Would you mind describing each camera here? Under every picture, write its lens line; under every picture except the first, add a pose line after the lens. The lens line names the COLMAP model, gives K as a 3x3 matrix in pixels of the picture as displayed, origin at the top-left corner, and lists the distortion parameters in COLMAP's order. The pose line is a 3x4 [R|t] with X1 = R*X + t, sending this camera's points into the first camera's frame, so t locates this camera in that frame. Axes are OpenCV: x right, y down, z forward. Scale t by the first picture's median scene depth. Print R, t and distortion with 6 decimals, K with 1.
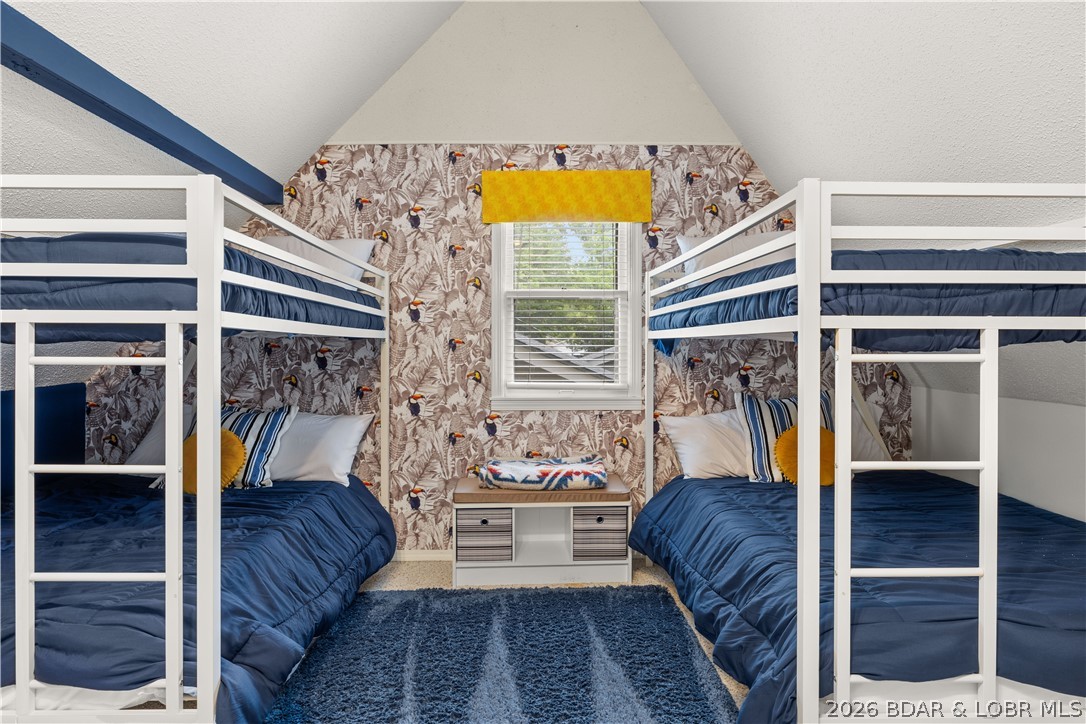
lens RADIAL K [[641.4, 0, 542.2], [0, 641.4, 344.7], [0, 0, 1]] dist [-0.000440, -0.000577]
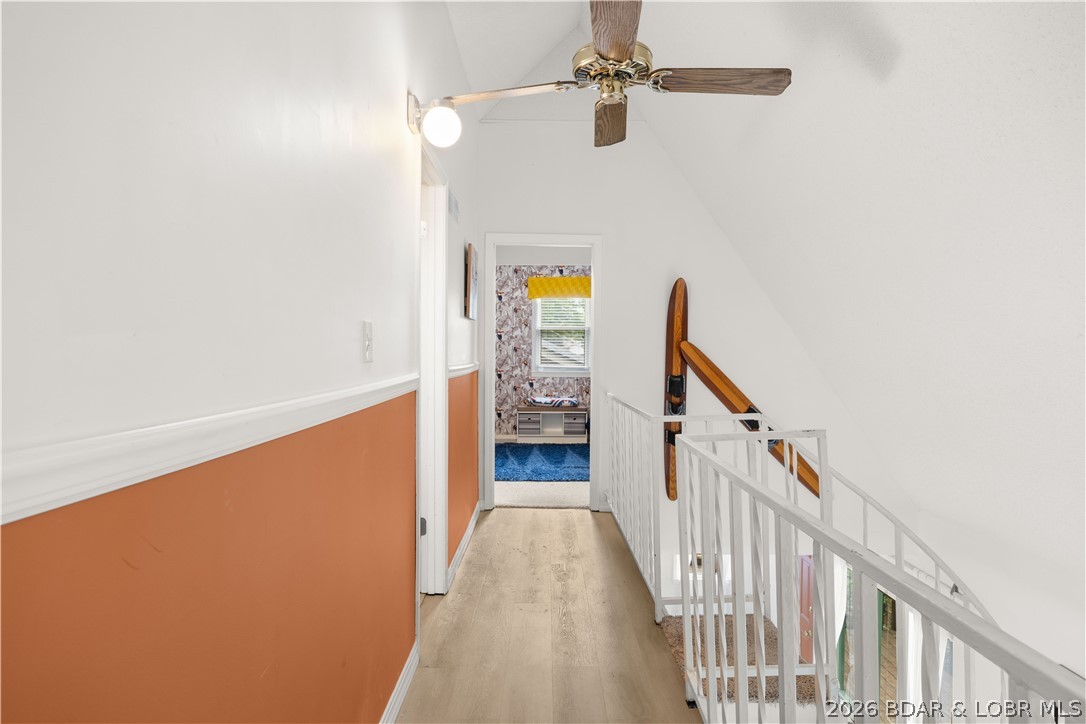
lens RADIAL K [[652.1, 0, 546.3], [0, 652.1, 340.5], [0, 0, 1]] dist [0.003295, -0.000389]
pose [[0.999724, 0.007085, -0.022420, 0.030353], [-0.006883, 0.999935, 0.009060, -0.056144], [0.022483, -0.008903, 0.999708, -1.439068]]
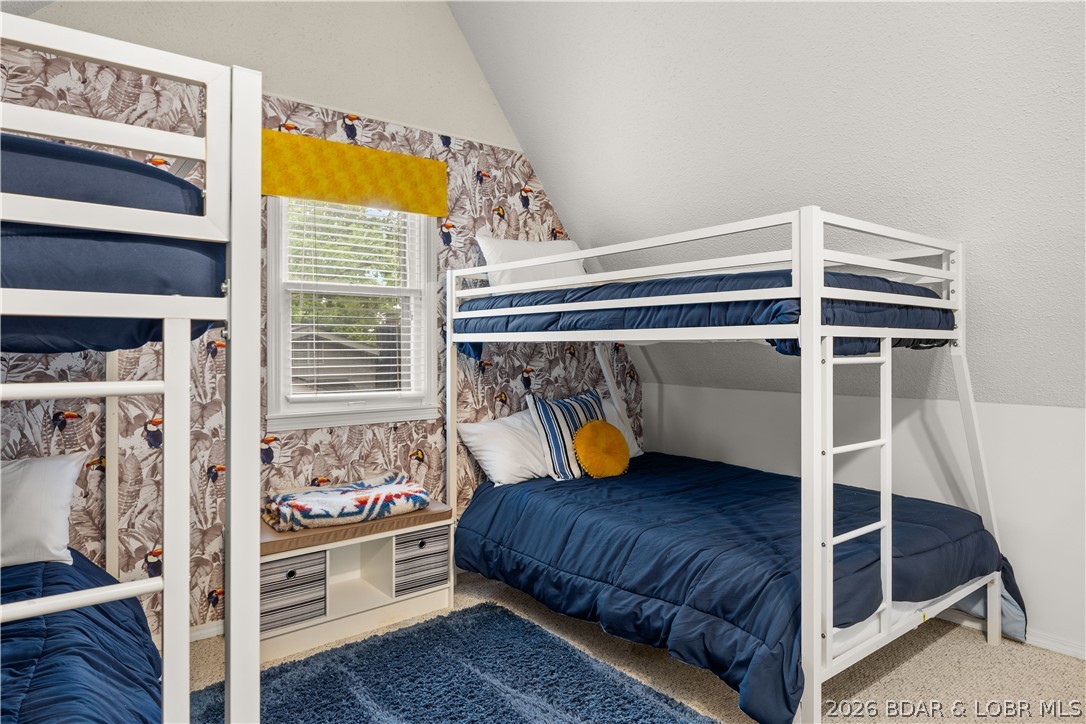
lens RADIAL K [[652.1, 0, 546.3], [0, 652.1, 340.5], [0, 0, 1]] dist [0.003295, -0.000389]
pose [[0.801220, 0.003355, 0.598360, -0.285569], [0.001190, 0.999973, -0.007199, -0.004044], [-0.598368, 0.006480, 0.801195, 0.150388]]
